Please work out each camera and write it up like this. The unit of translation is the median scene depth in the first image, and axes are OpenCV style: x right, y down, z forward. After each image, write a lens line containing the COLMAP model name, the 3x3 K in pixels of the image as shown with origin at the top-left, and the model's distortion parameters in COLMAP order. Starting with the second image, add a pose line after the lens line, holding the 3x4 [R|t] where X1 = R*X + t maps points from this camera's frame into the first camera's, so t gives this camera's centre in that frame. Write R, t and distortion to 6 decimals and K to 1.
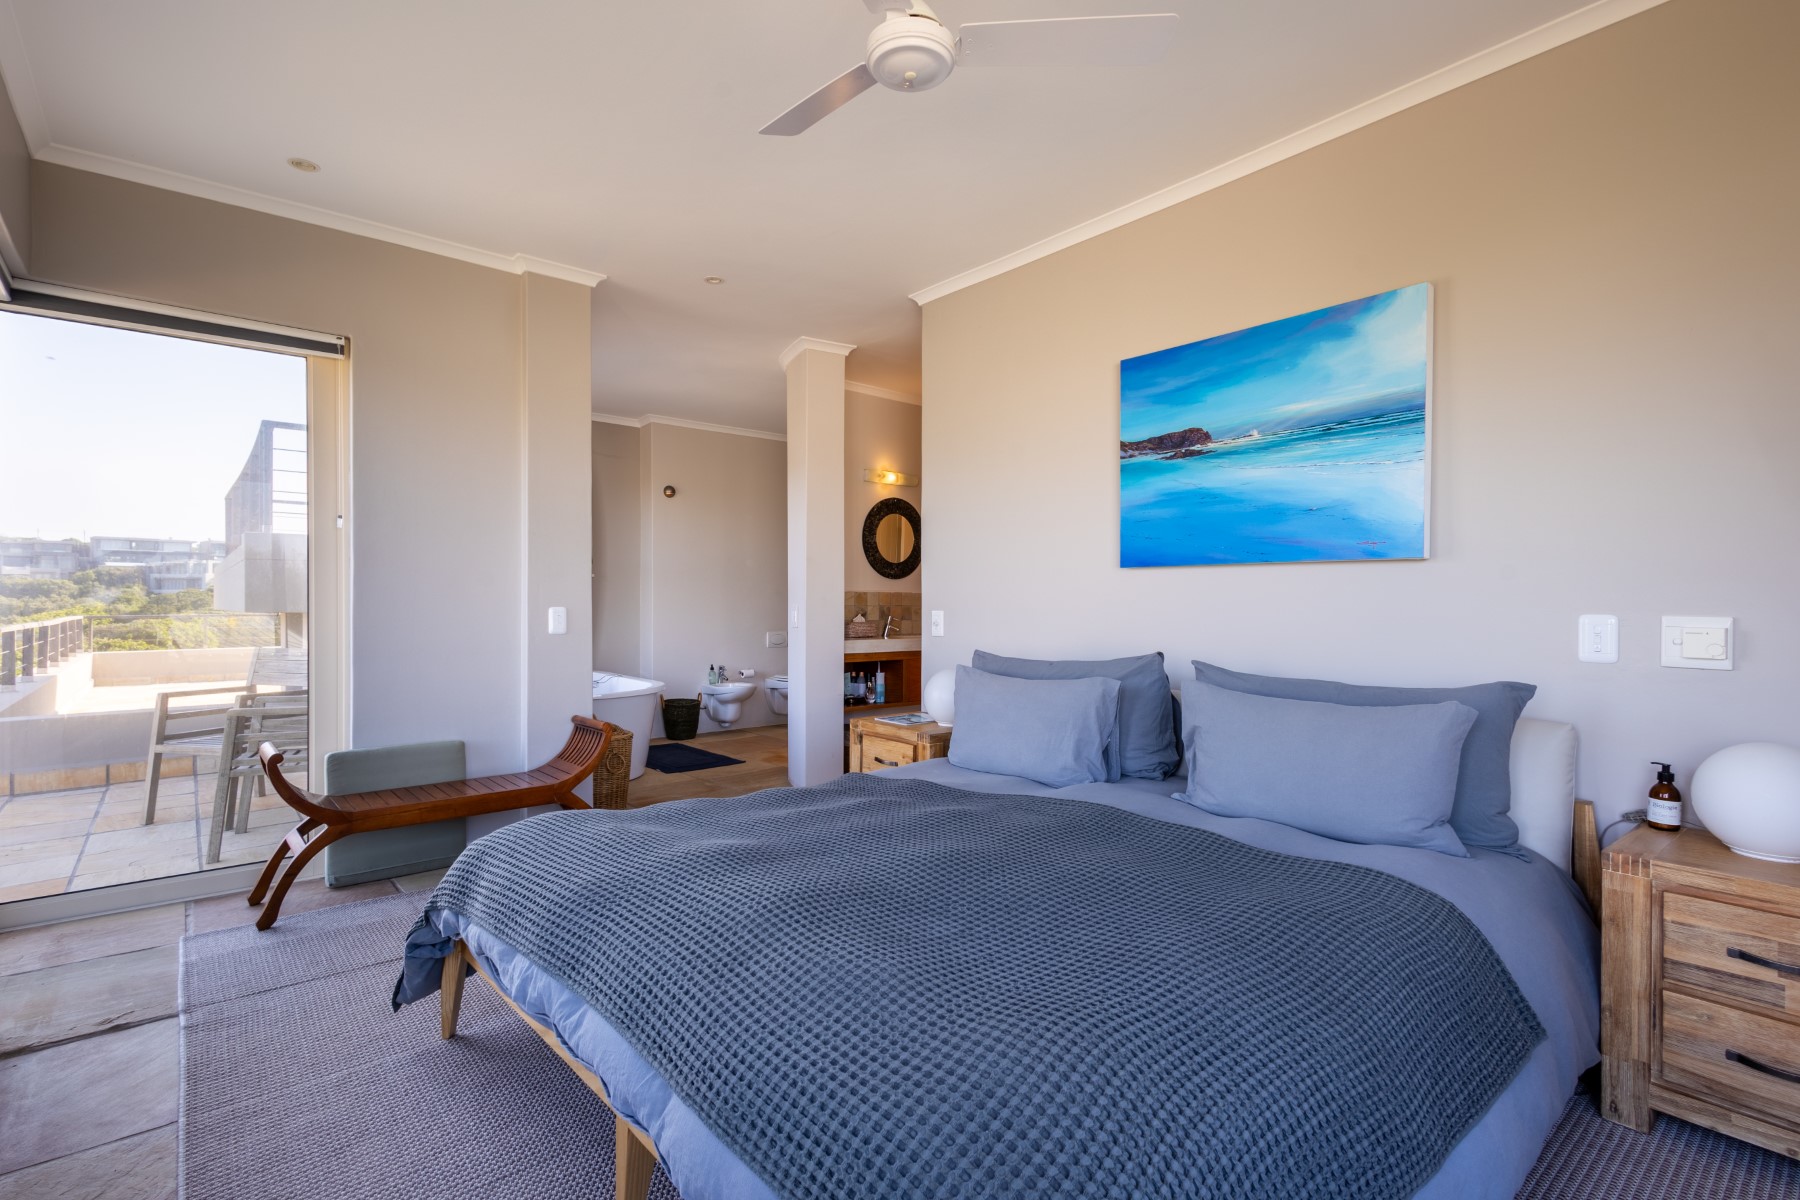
lens RADIAL K [[840.9, 0, 901.0], [0, 840.9, 612.3], [0, 0, 1]] dist [0.009389, -0.003487]
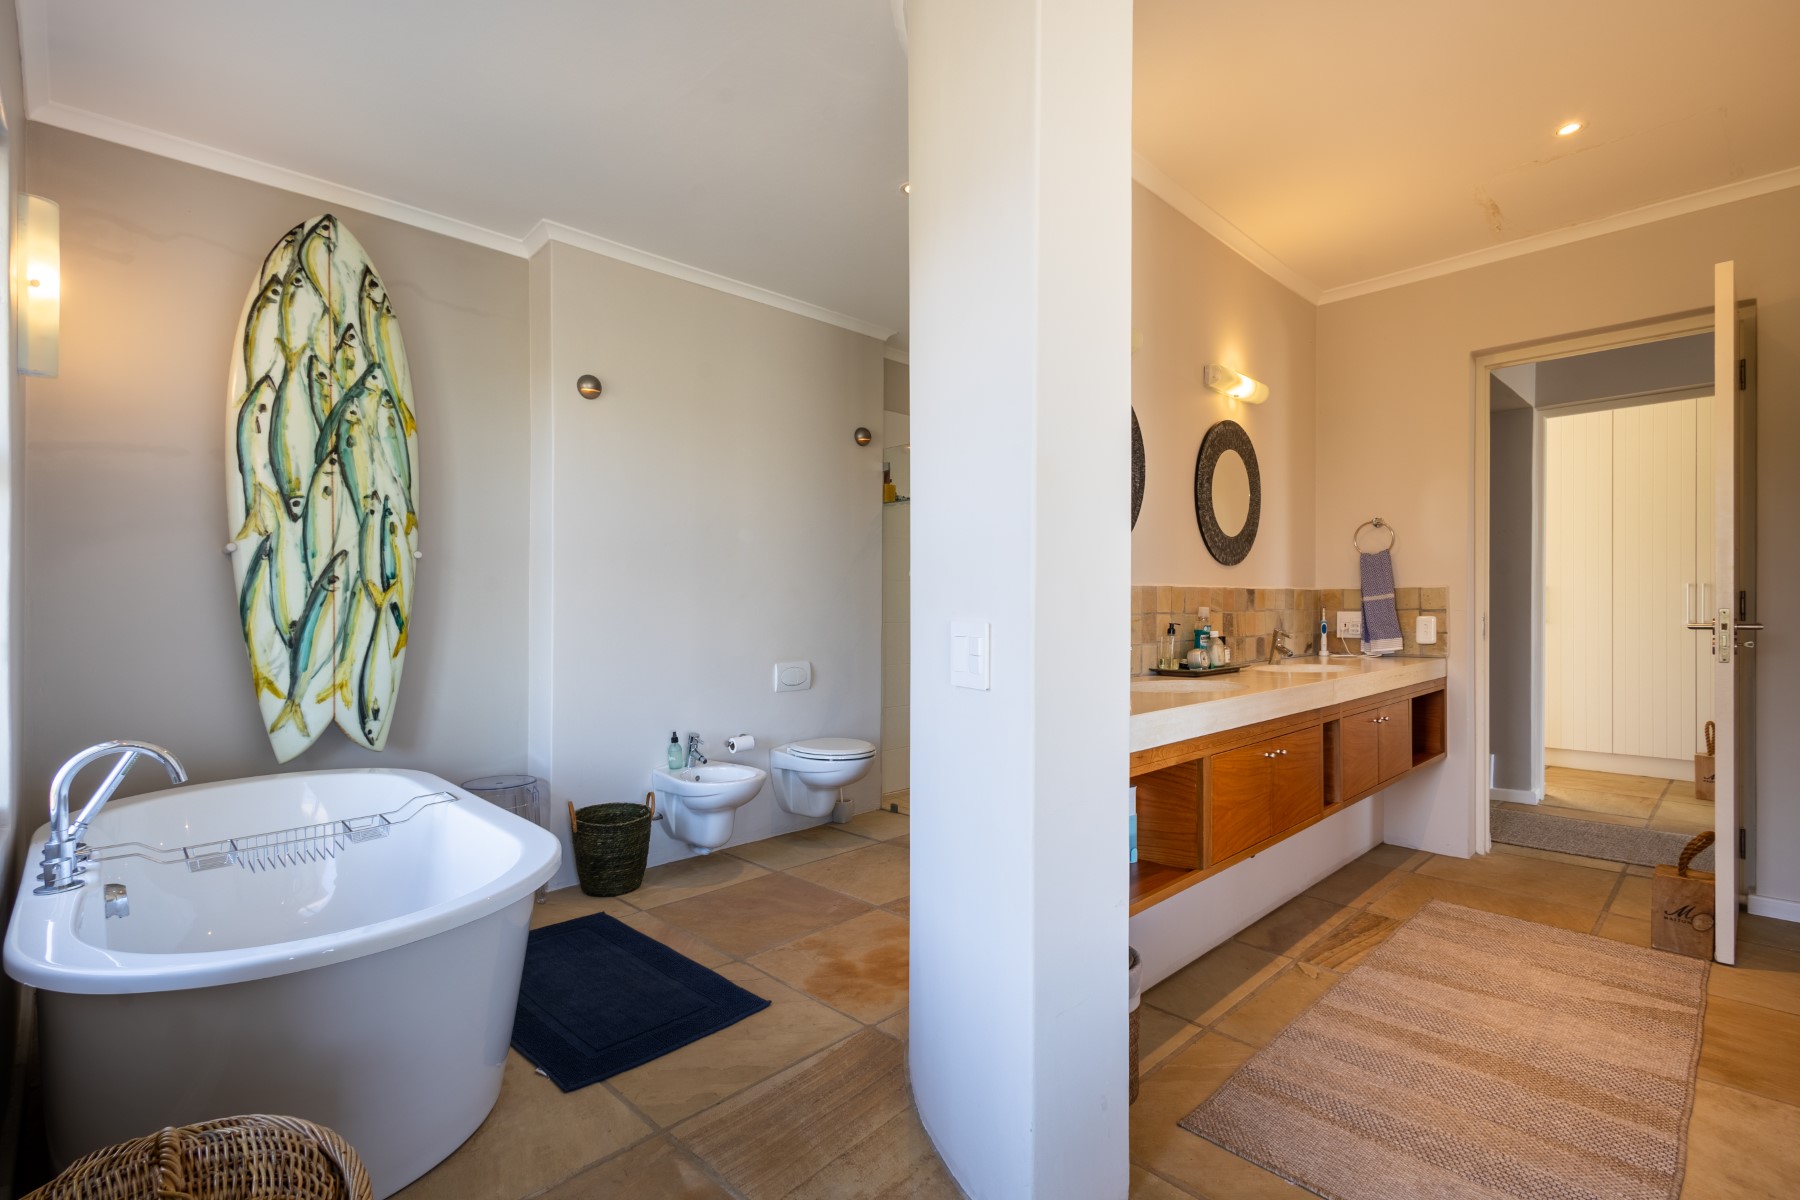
lens RADIAL K [[840.9, 0, 883.6], [0, 840.9, 623.1], [0, 0, 1]] dist [0.009389, -0.003487]
pose [[0.998658, 0.001060, 0.051782, -0.125878], [-0.001217, 0.999995, 0.003001, -0.004640], [-0.051778, -0.003060, 0.998654, 0.489965]]
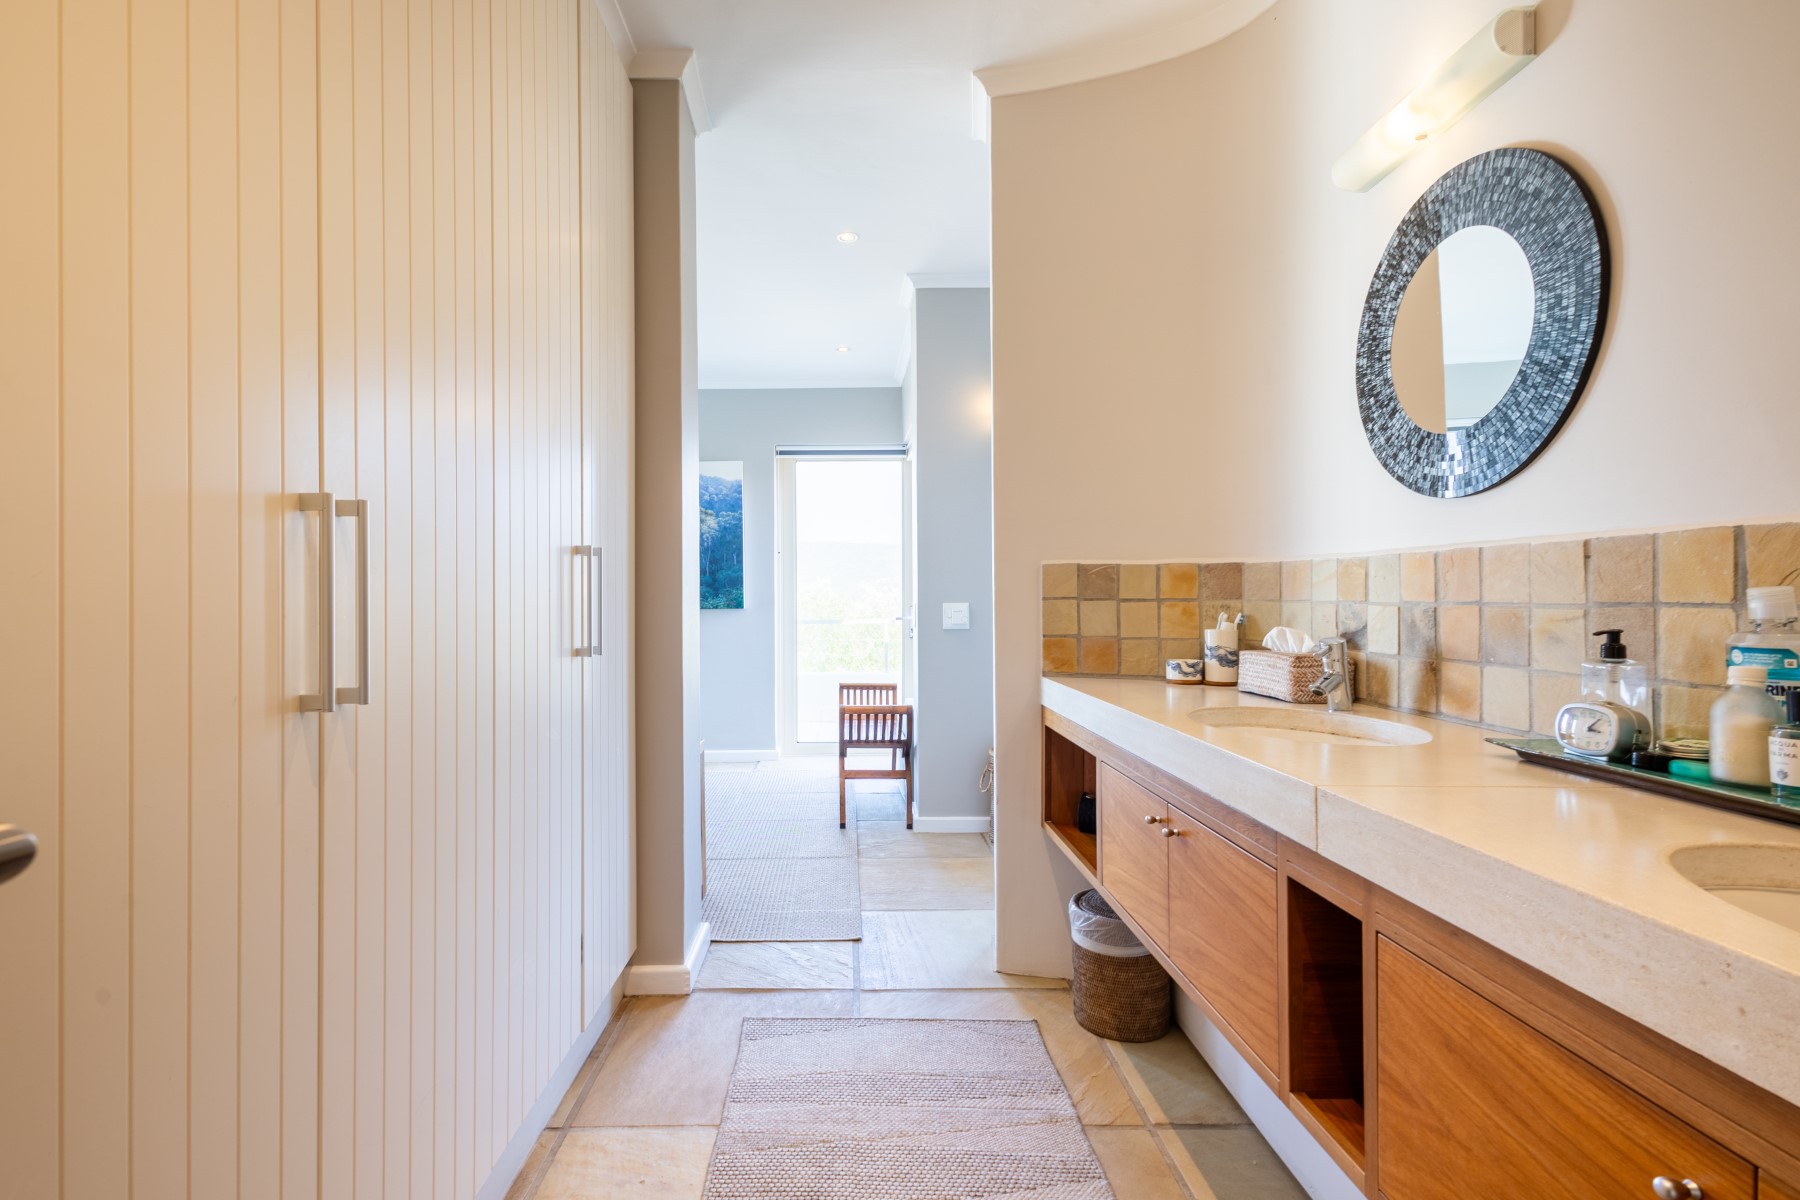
lens RADIAL K [[840.9, 0, 895.9], [0, 840.9, 589.0], [0, 0, 1]] dist [0.009389, -0.003487]
pose [[-0.614278, 0.010935, -0.789014, 0.255276], [0.009974, 0.999932, 0.006092, -0.014069], [0.789027, -0.004128, -0.614345, 0.894659]]
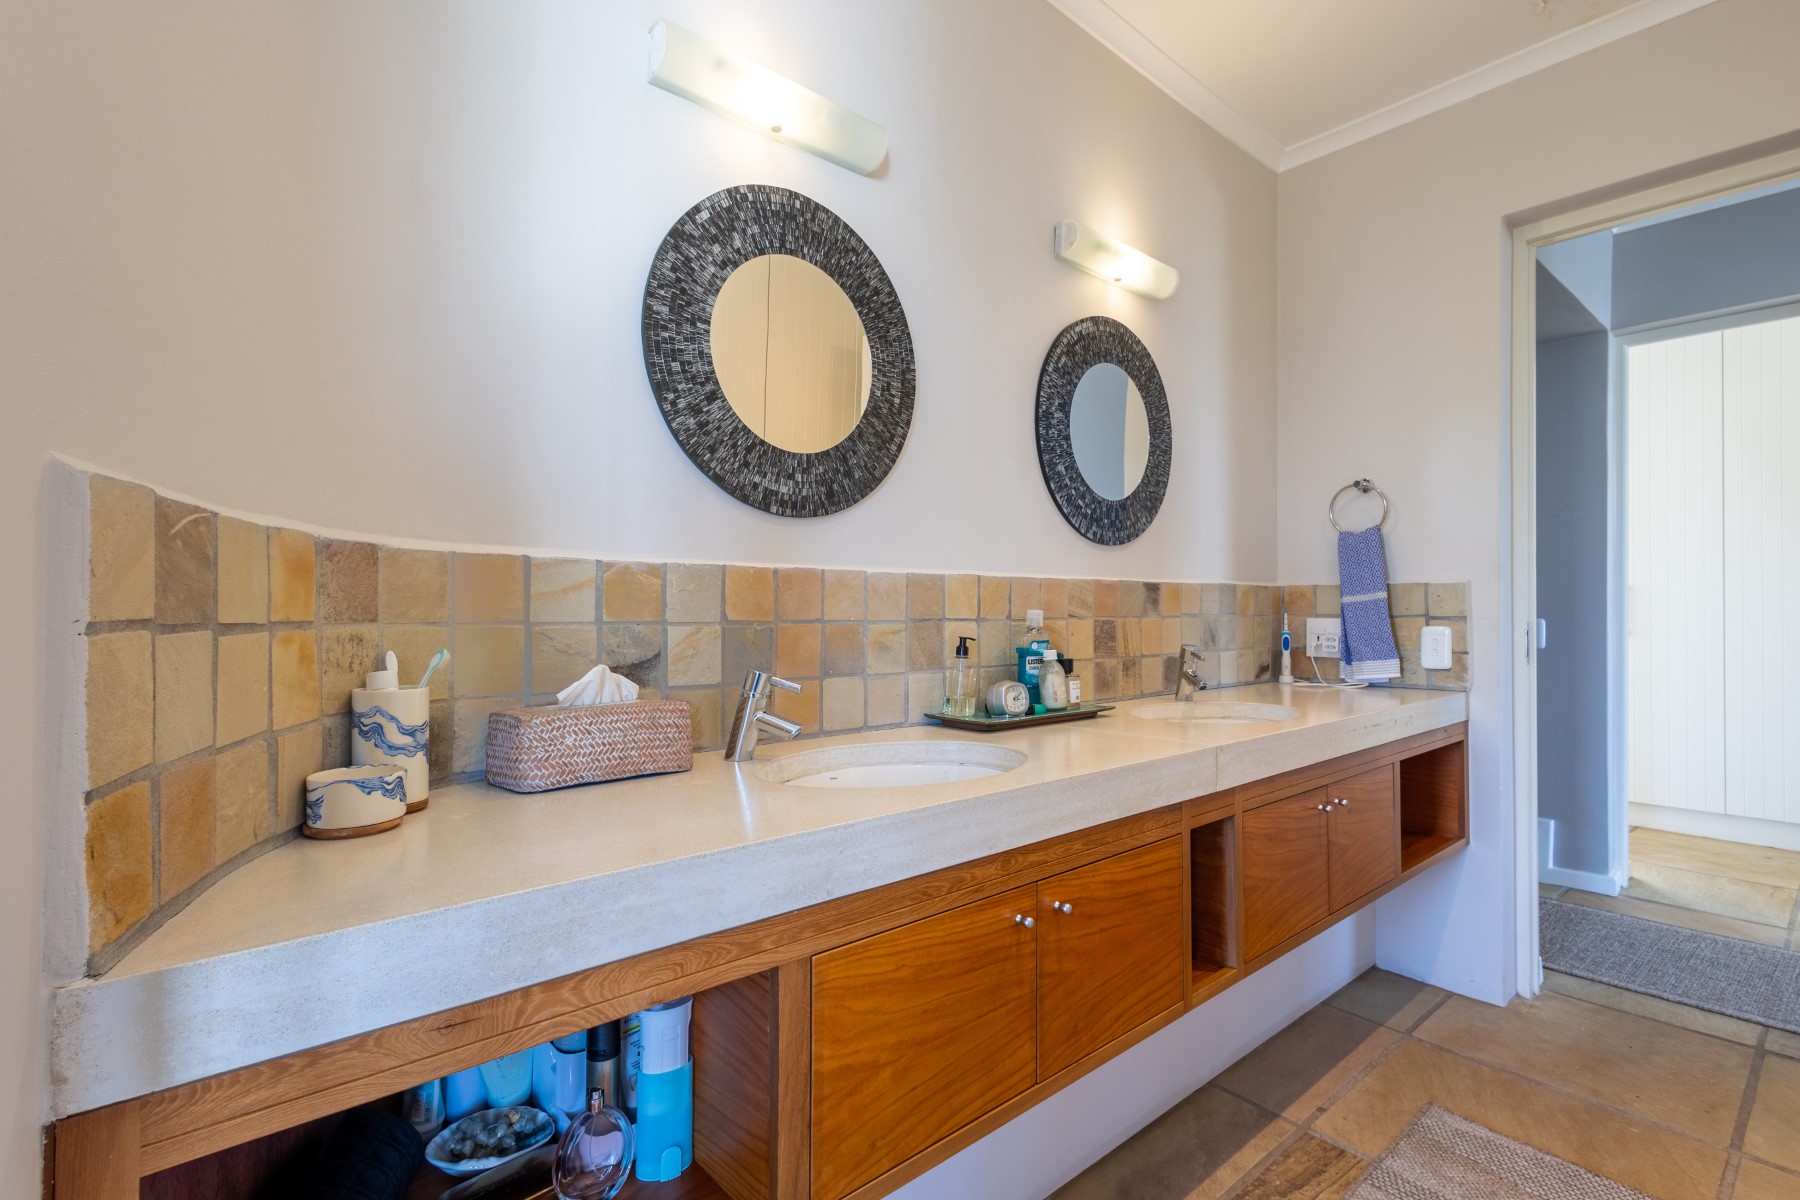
lens RADIAL K [[840.9, 0, 897.8], [0, 840.9, 606.5], [0, 0, 1]] dist [0.009389, -0.003487]
pose [[0.999946, 0.010382, 0.000684, 0.020446], [-0.010370, 0.999826, -0.015509, -0.008488], [-0.000845, 0.015501, 0.999879, 0.655126]]
